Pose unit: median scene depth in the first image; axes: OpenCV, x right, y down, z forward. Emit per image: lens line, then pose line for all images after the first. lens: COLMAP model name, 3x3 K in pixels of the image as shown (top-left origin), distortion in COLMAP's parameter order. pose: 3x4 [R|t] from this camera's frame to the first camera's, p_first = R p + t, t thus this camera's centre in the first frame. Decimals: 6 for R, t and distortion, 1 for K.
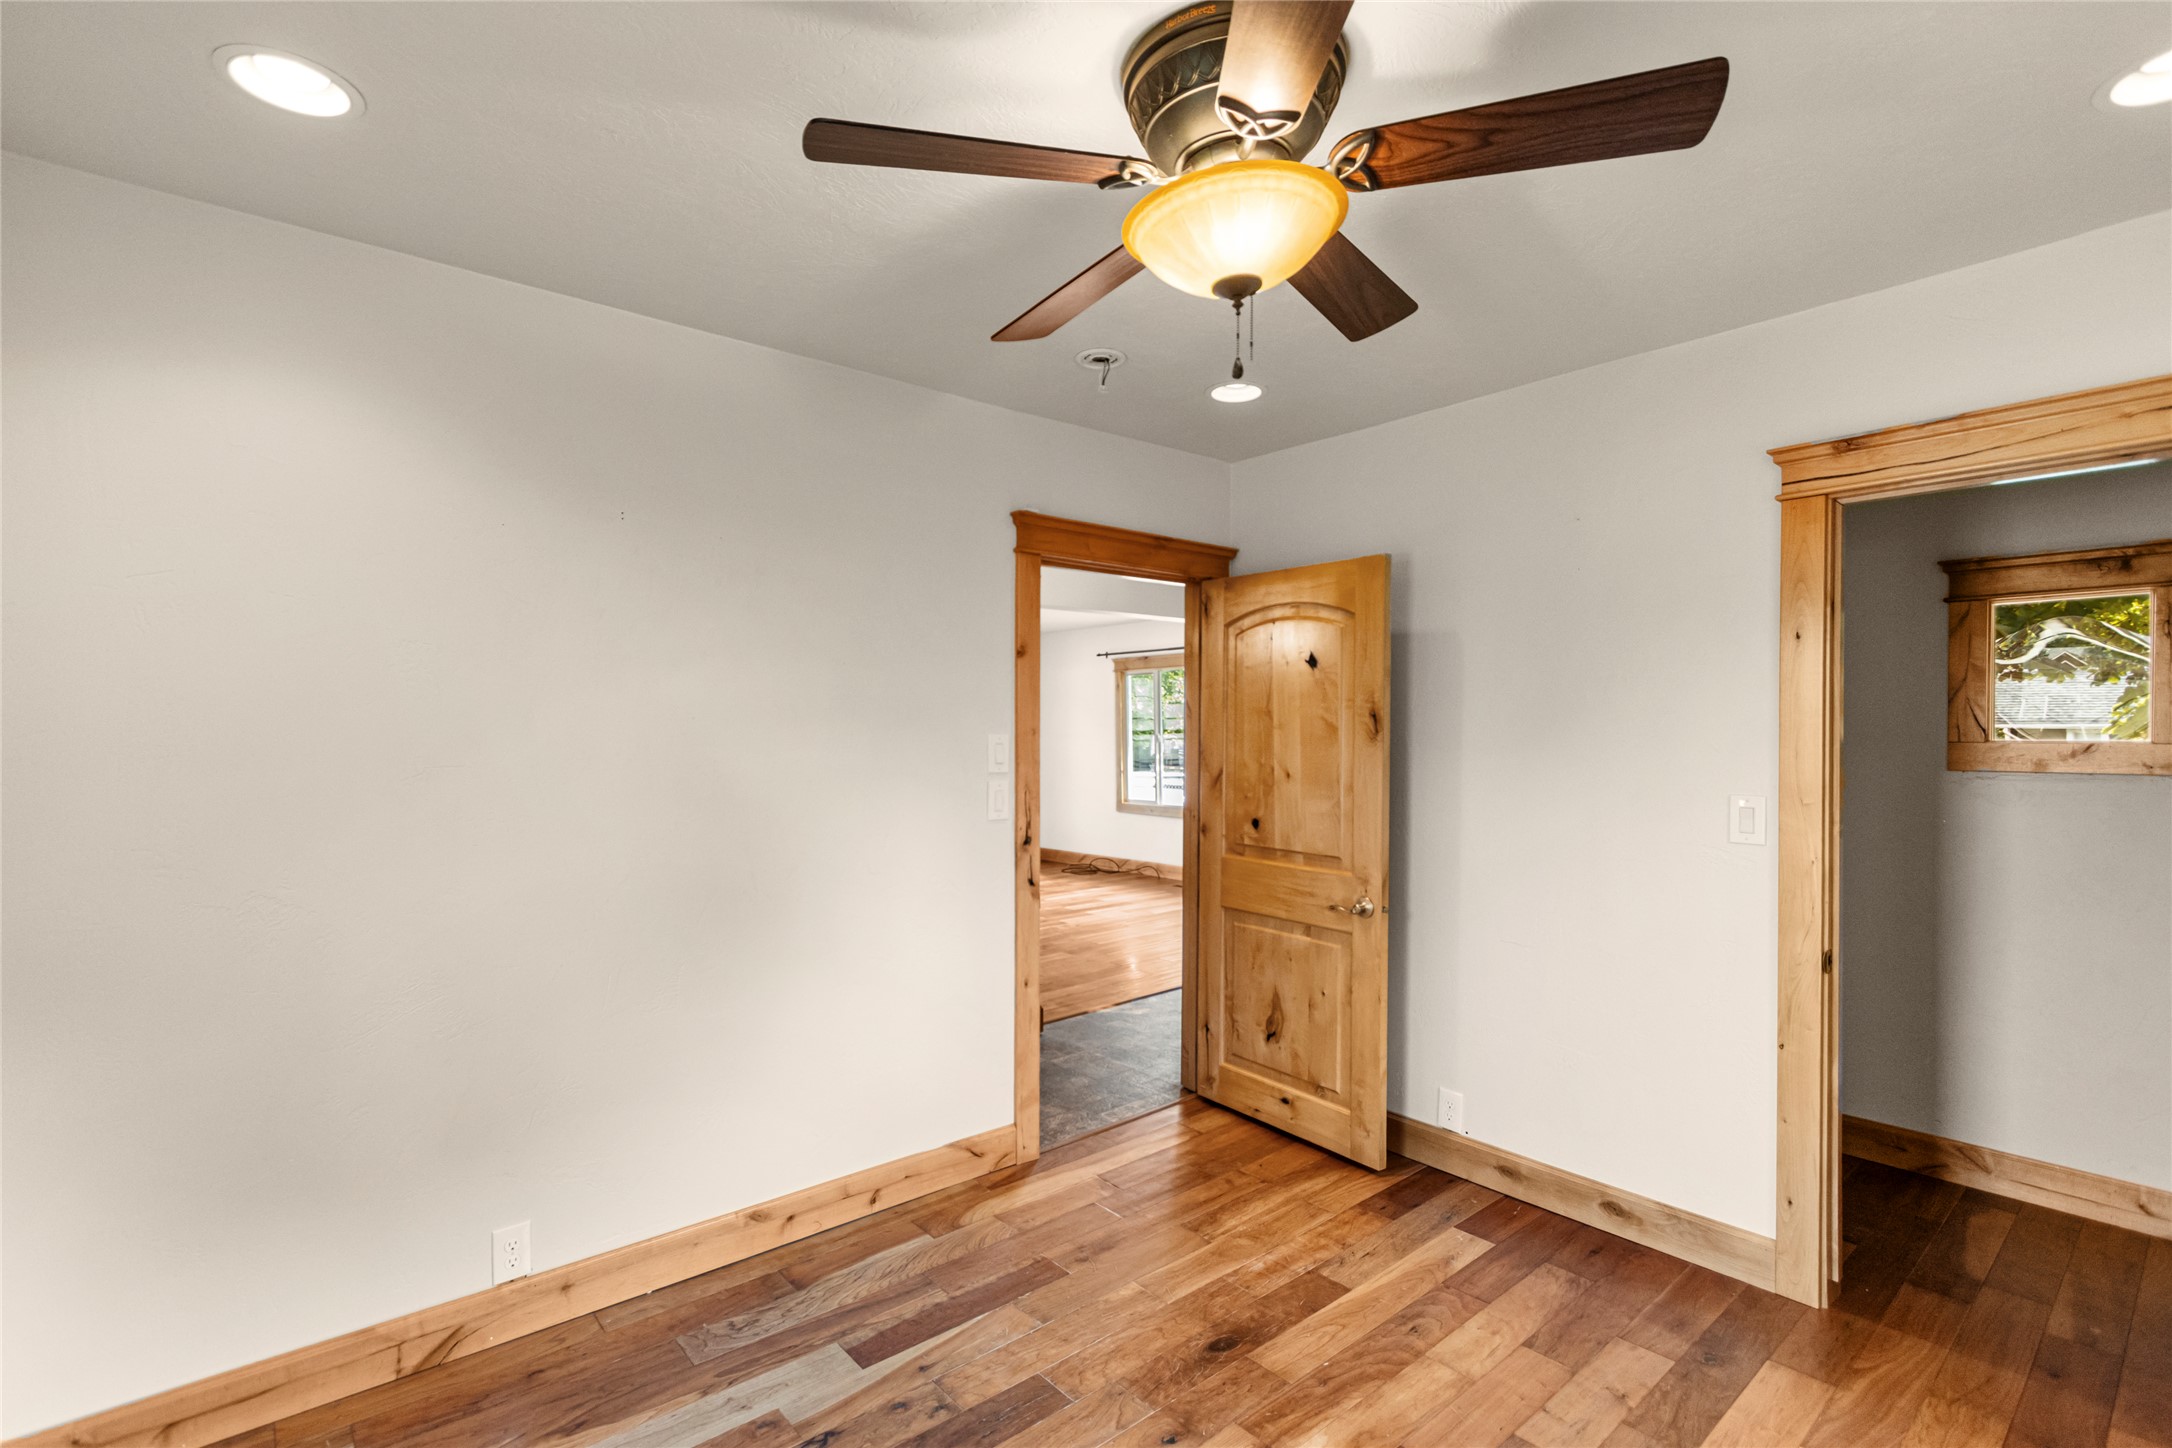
lens RADIAL K [[1006.7, 0, 1067.0], [0, 1006.7, 725.1], [0, 0, 1]] dist [0.004949, -0.002786]
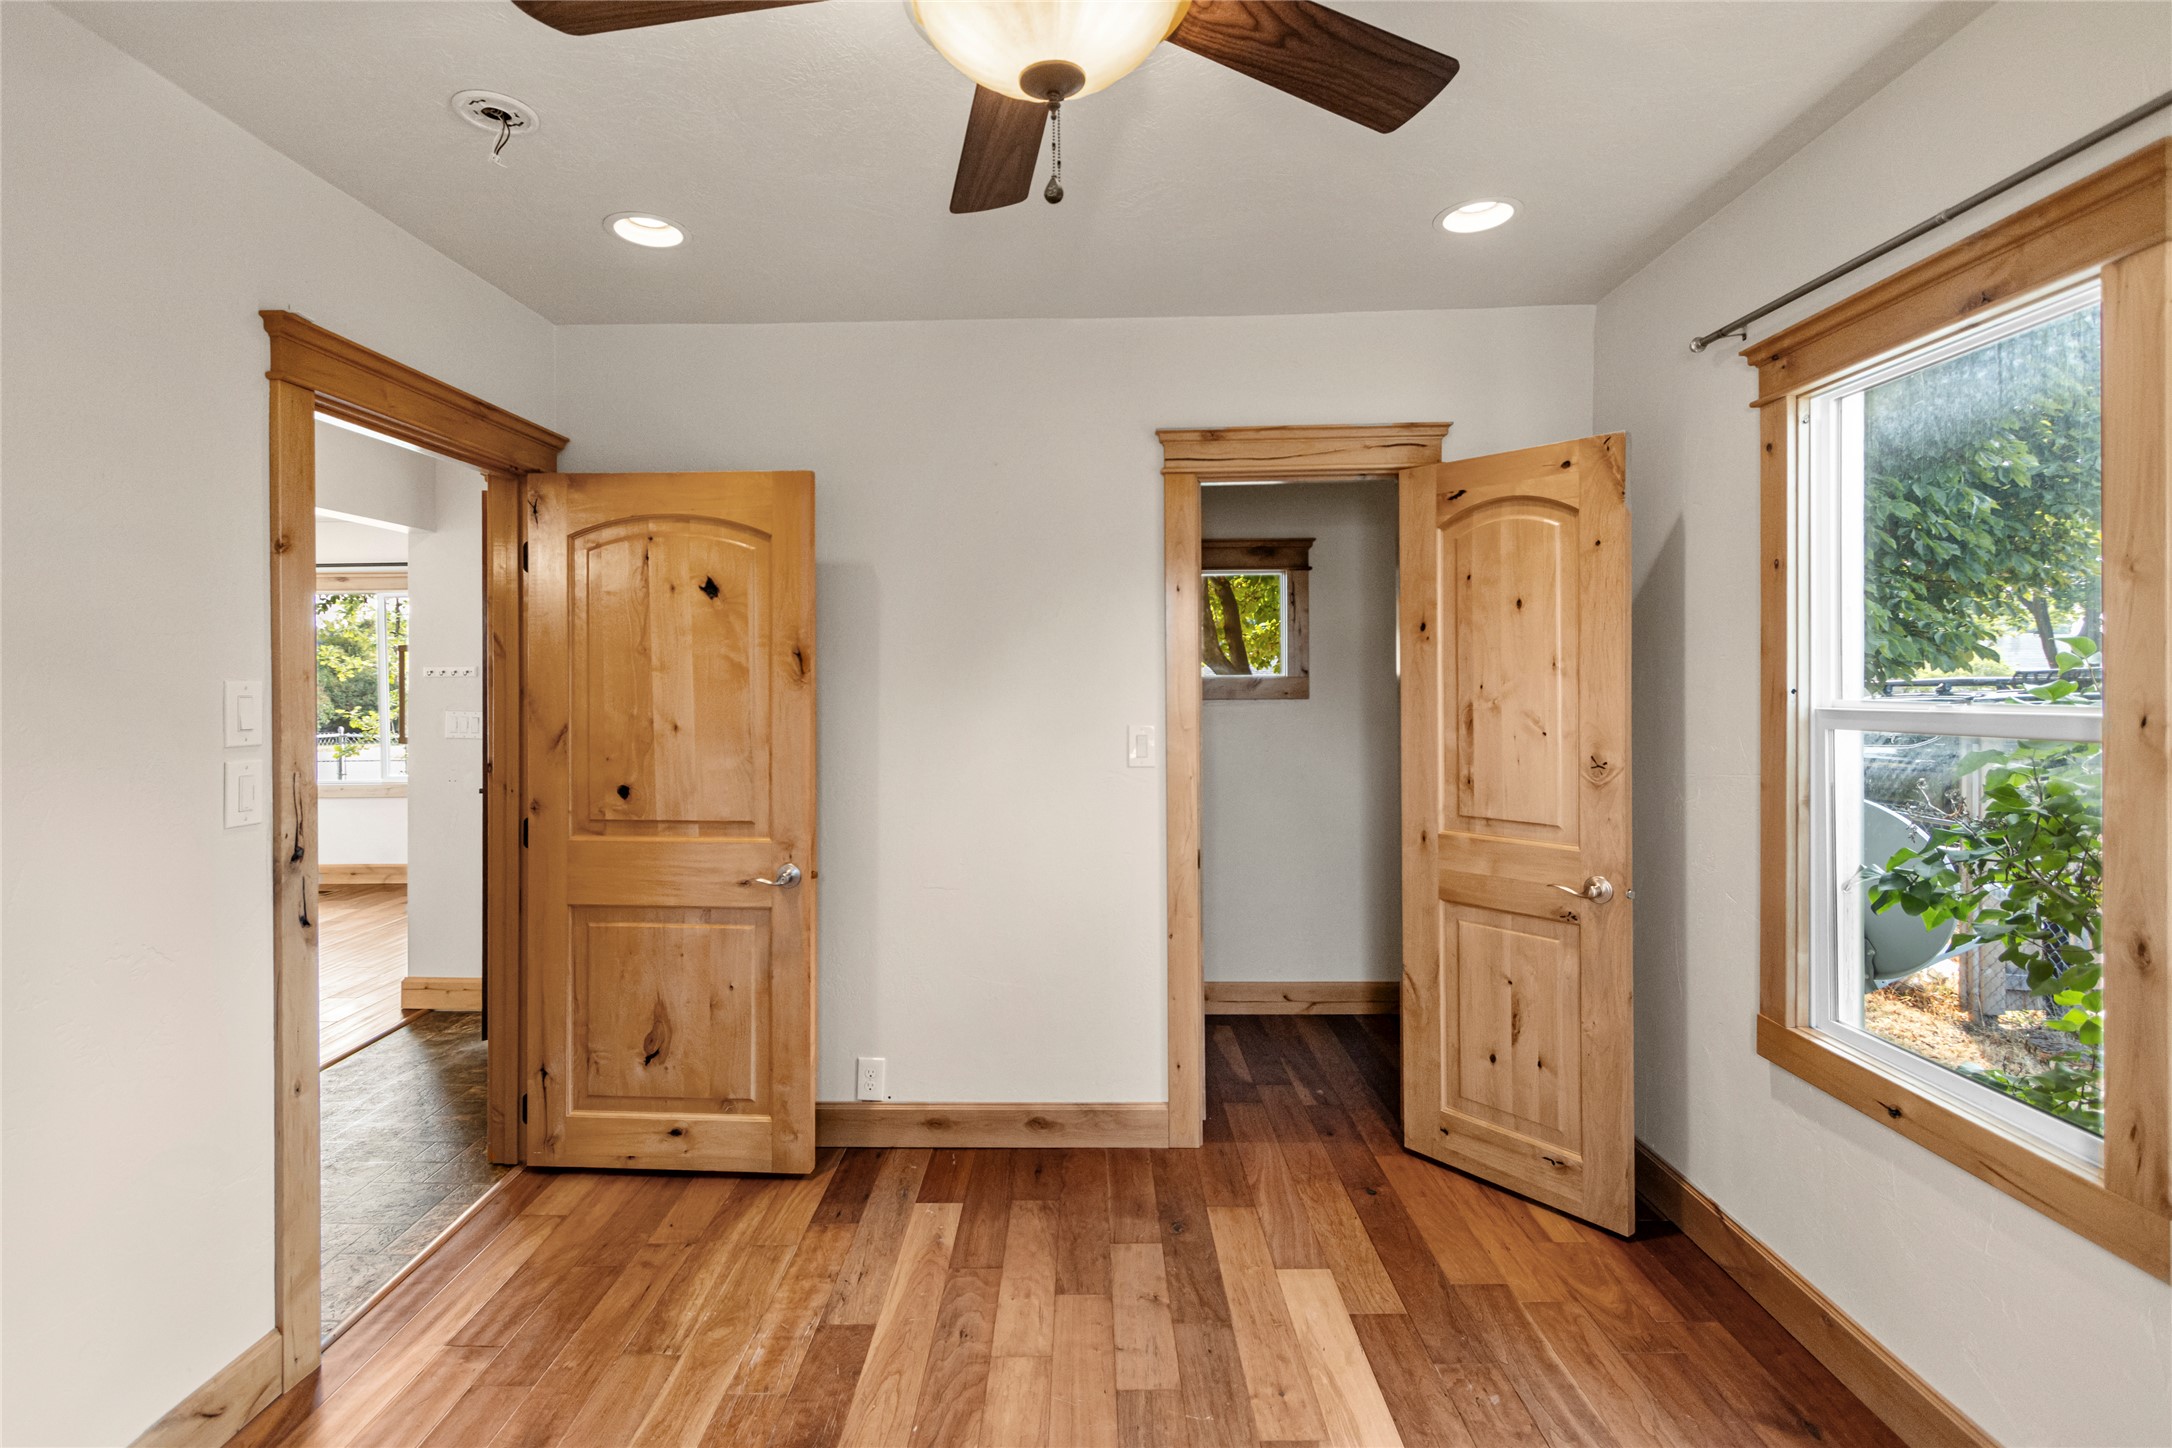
lens RADIAL K [[1006.7, 0, 1074.9], [0, 1006.7, 668.9], [0, 0, 1]] dist [0.004949, -0.002786]
pose [[0.649720, -0.001623, 0.760172, -0.199832], [0.005410, 0.999982, -0.002490, 0.006443], [-0.760154, 0.005730, 0.649717, 0.245829]]
